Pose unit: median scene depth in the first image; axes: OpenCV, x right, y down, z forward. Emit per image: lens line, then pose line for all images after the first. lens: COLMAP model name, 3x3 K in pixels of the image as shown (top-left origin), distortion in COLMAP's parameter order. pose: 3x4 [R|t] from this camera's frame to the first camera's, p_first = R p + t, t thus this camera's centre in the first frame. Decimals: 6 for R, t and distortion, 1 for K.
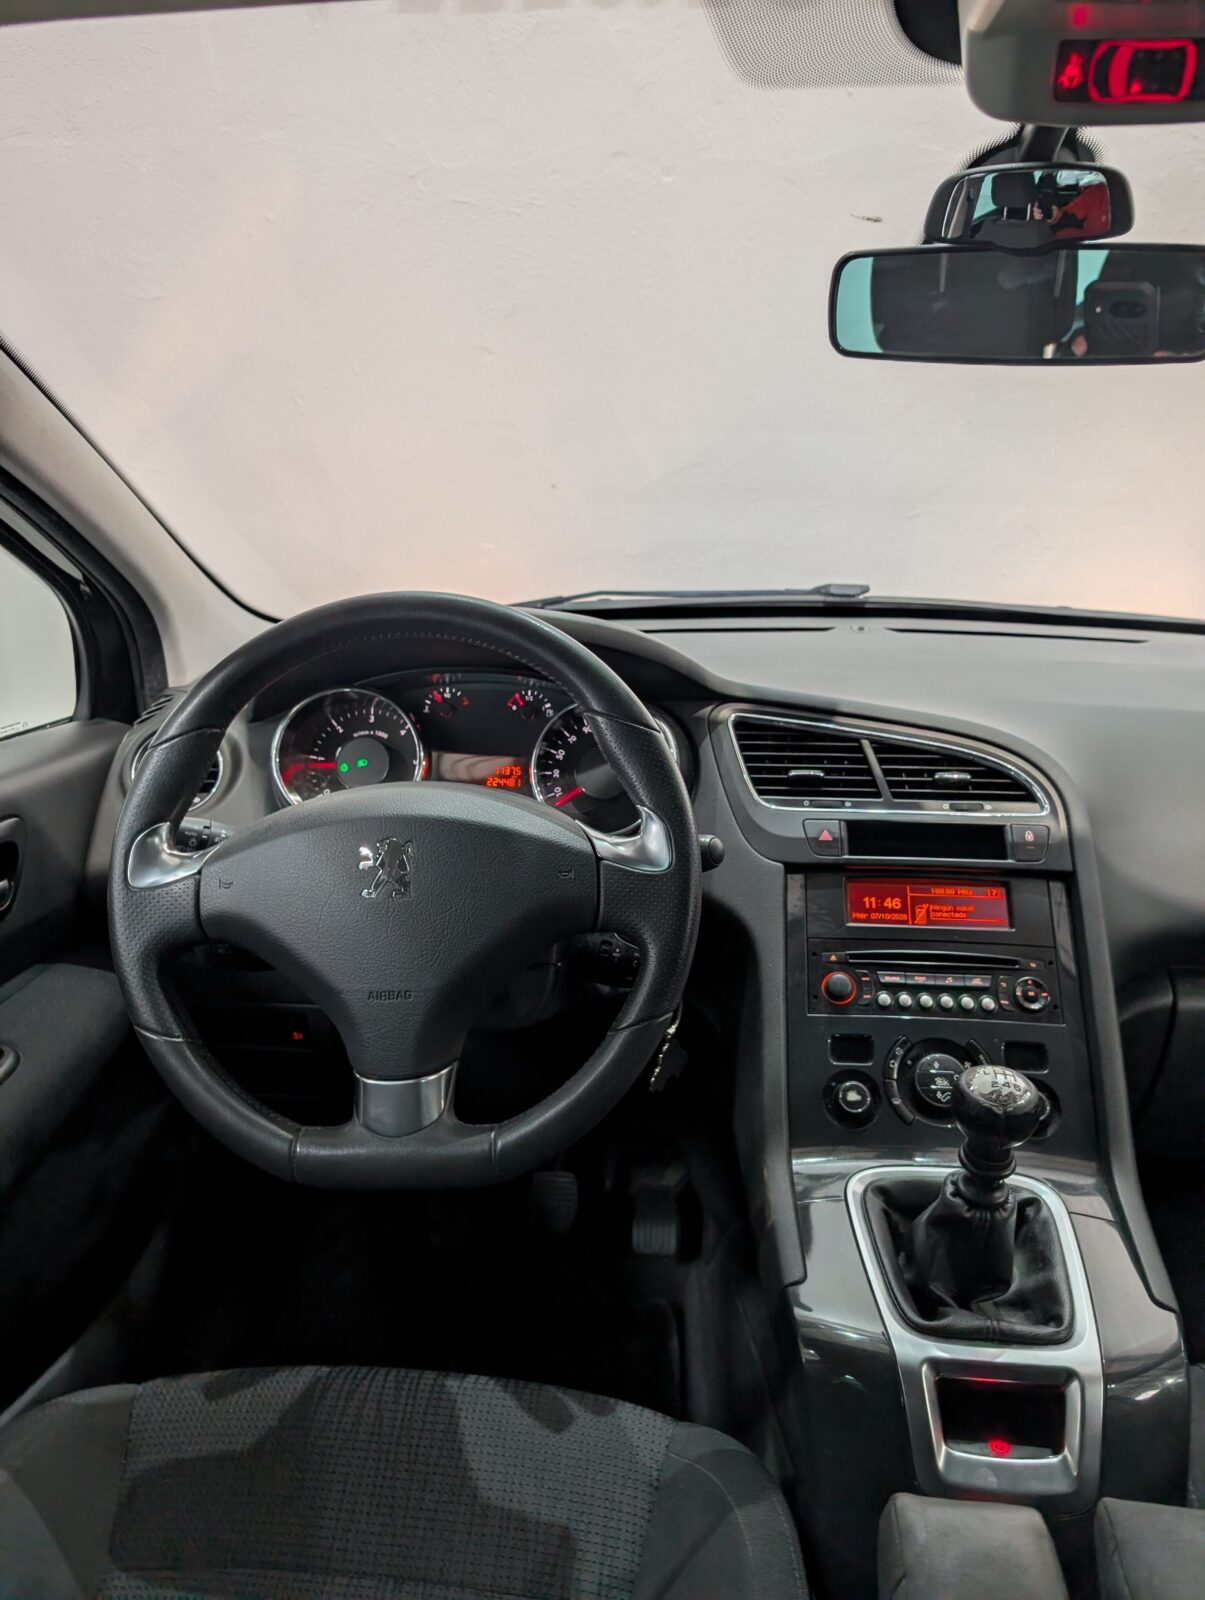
lens RADIAL K [[1166.0, 0, 604.1], [0, 1166.0, 804.1], [0, 0, 1]] dist [0.001317, -0.008009]
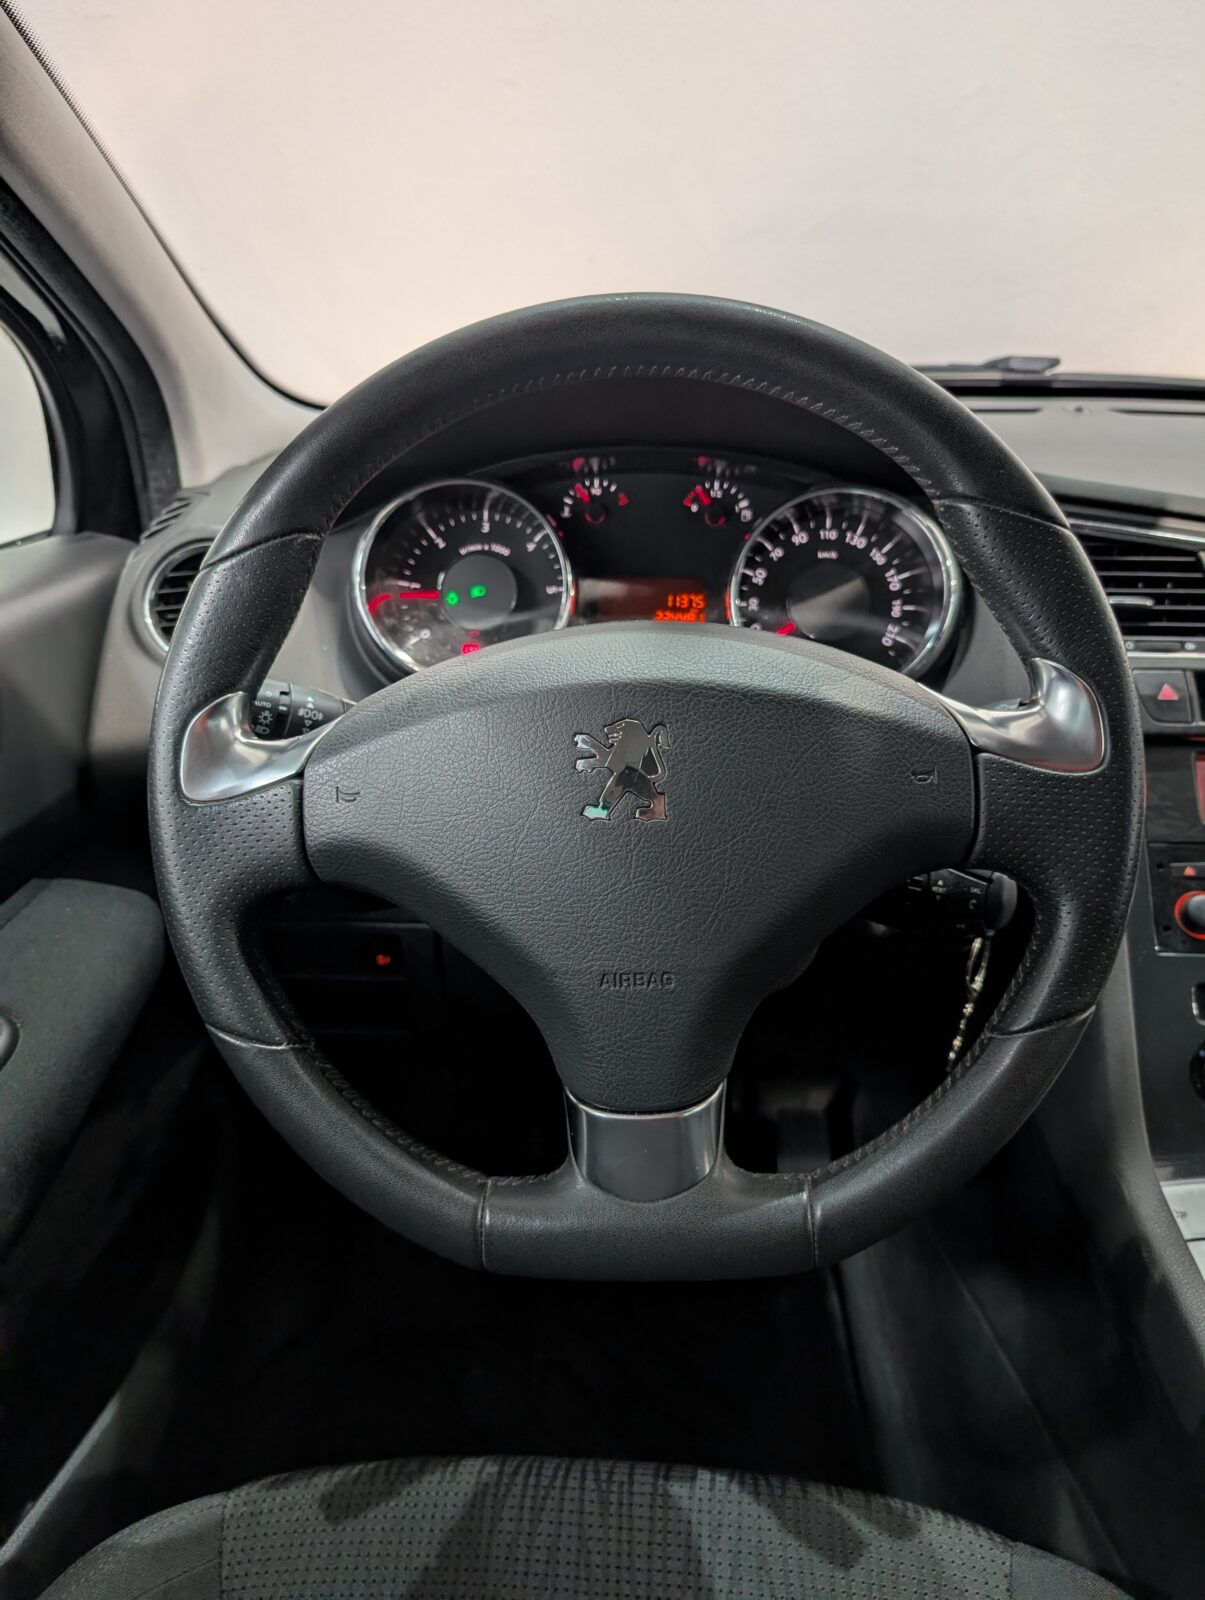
lens RADIAL K [[1166.0, 0, 597.1], [0, 1166.0, 792.9], [0, 0, 1]] dist [0.001317, -0.008009]
pose [[0.999831, -0.009824, 0.015534, -0.173856], [0.007645, 0.990875, 0.134568, -0.010453], [-0.016714, -0.134427, 0.990783, 0.341409]]
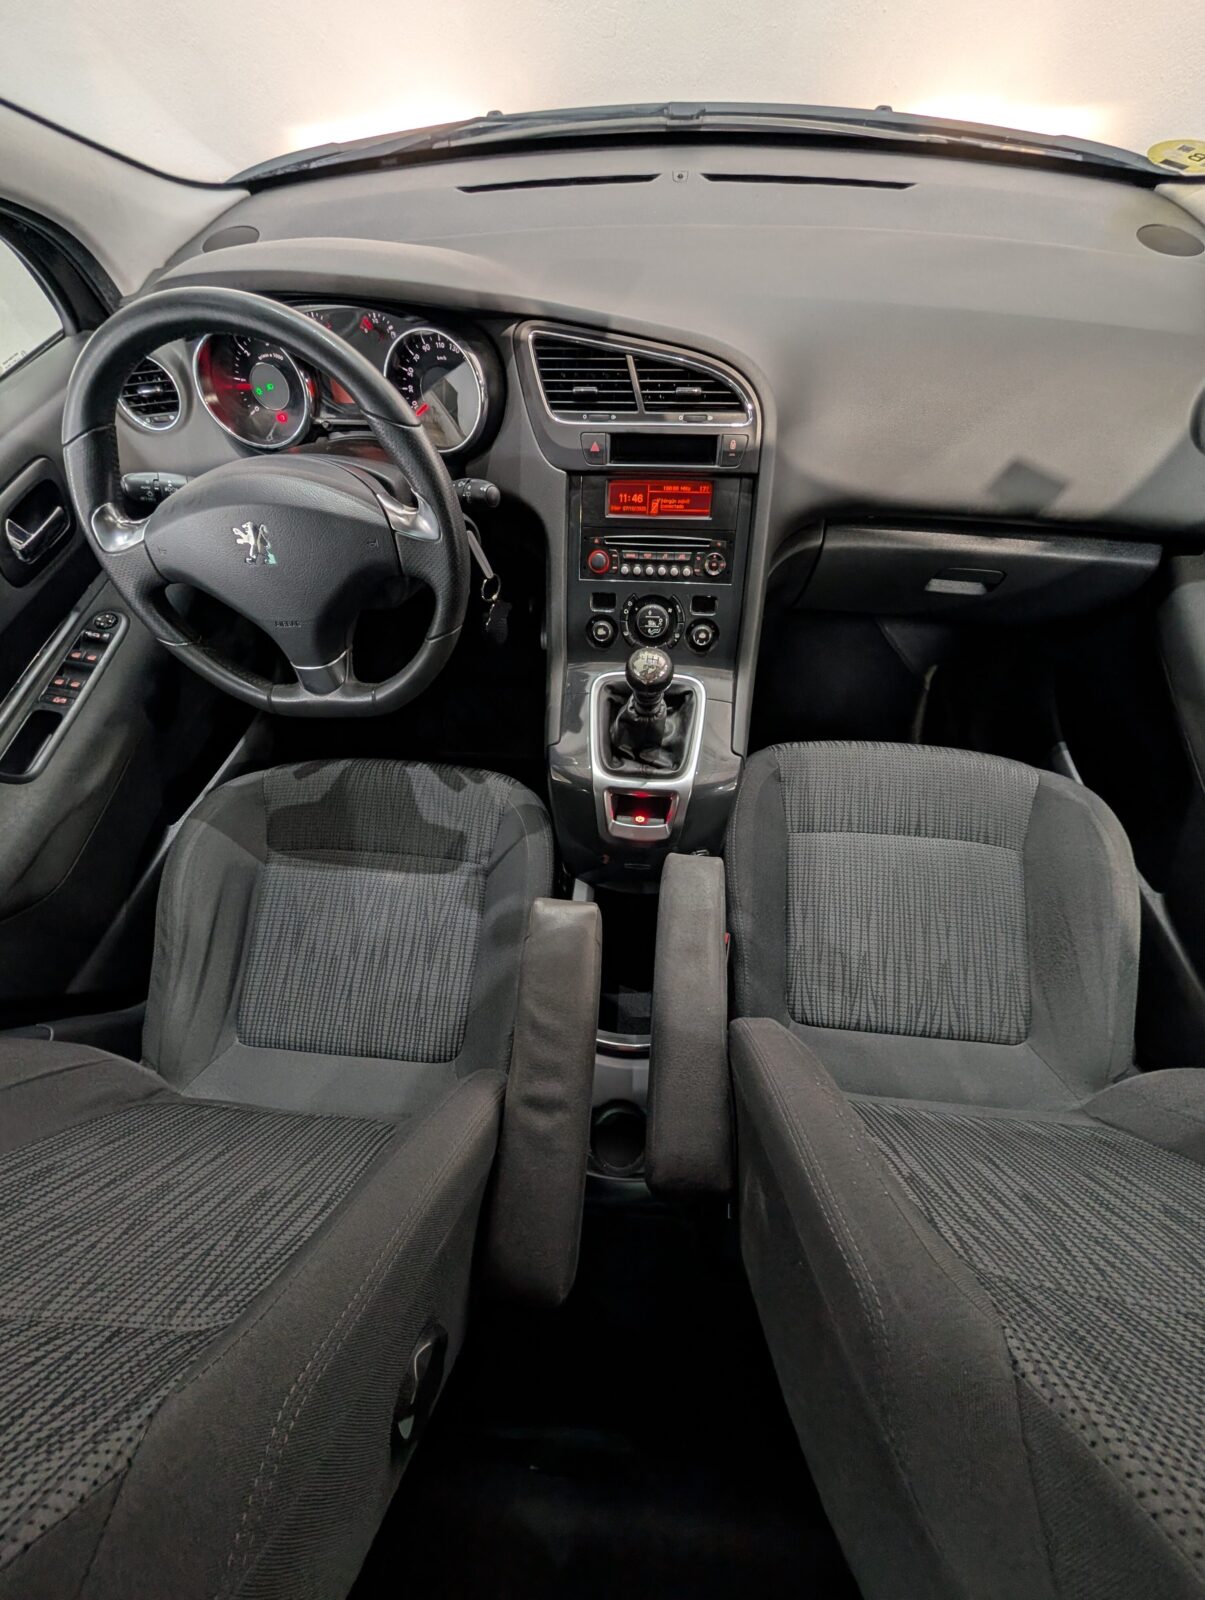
lens RADIAL K [[603.5, 0, 605.9], [0, 603.5, 796.9], [0, 0, 1]] dist [0.001249, -0.000274]
pose [[0.999343, -0.019036, -0.030854, 0.239824], [0.035113, 0.720002, 0.693083, -0.196418], [0.009022, -0.693711, 0.720197, 0.171437]]
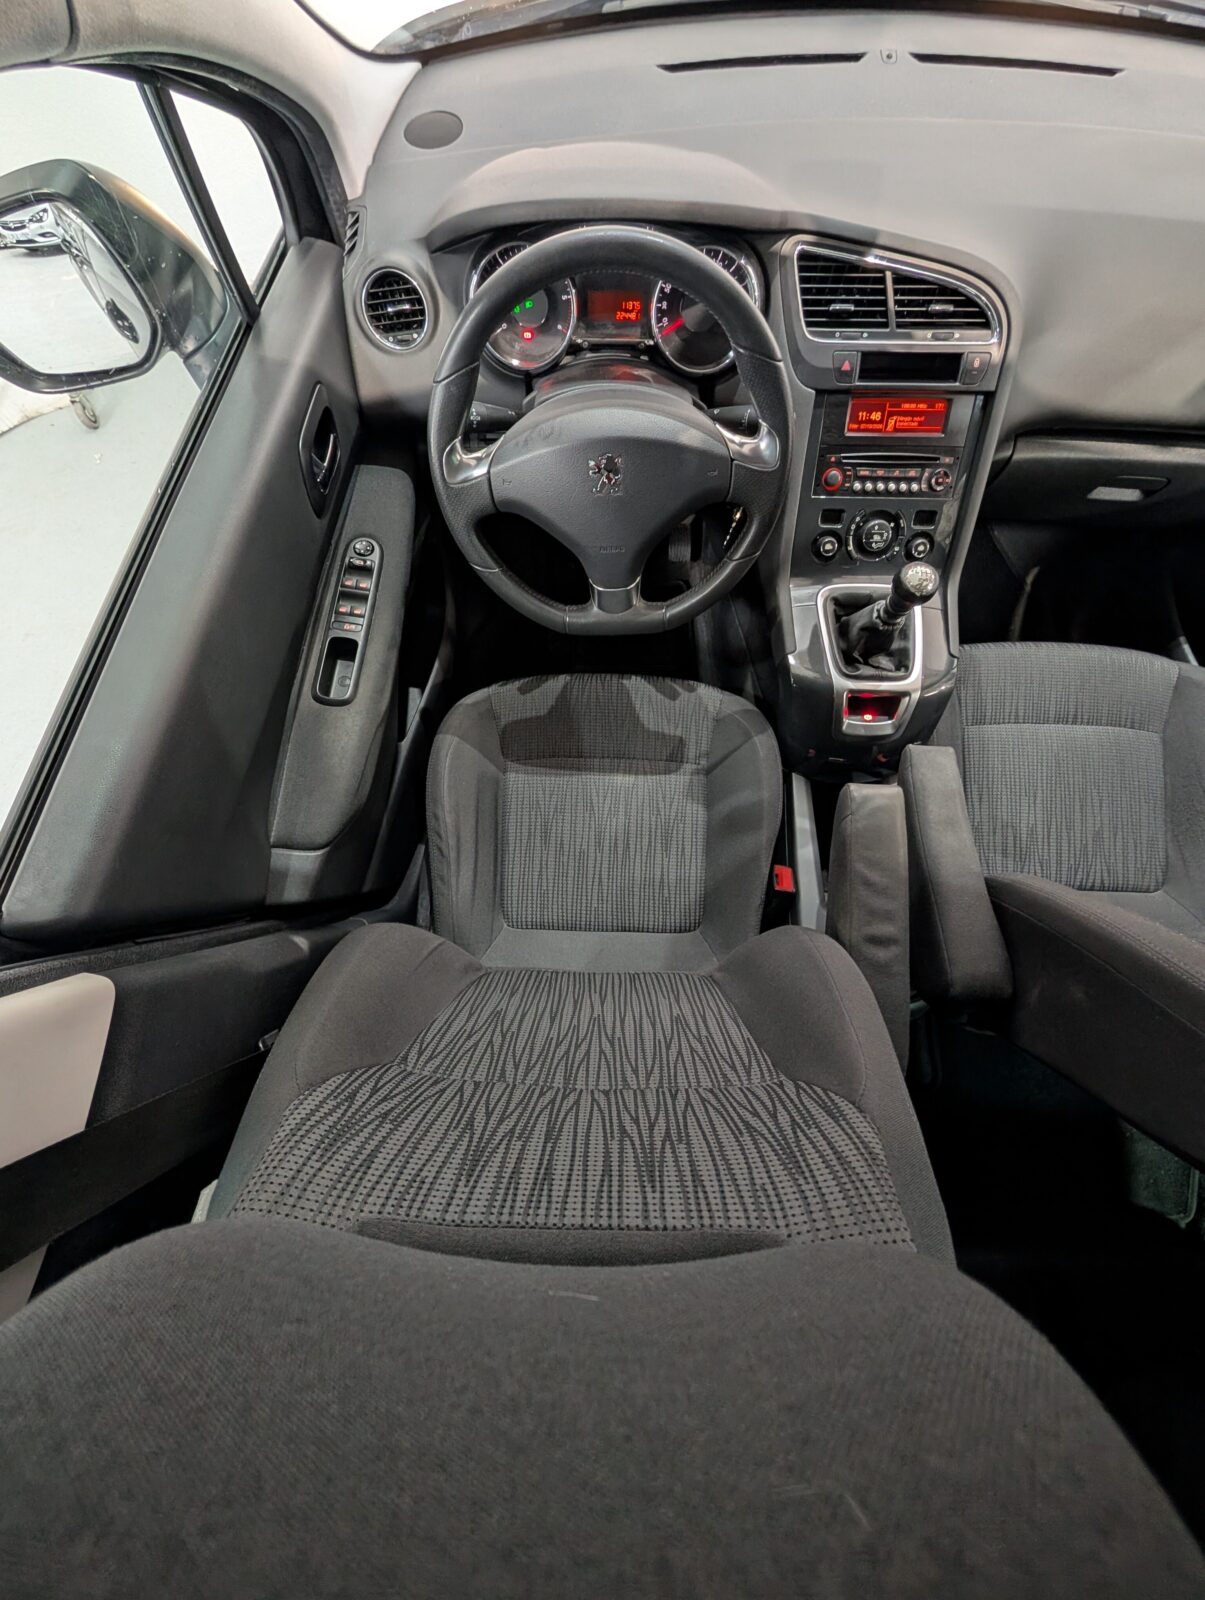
lens RADIAL K [[603.5, 0, 602.4], [0, 603.5, 795.0], [0, 0, 1]] dist [0.001249, -0.000274]
pose [[0.998134, -0.059615, 0.013227, -0.192210], [0.026248, 0.614430, 0.788534, -0.287028], [-0.055135, -0.786716, 0.614848, 0.087305]]
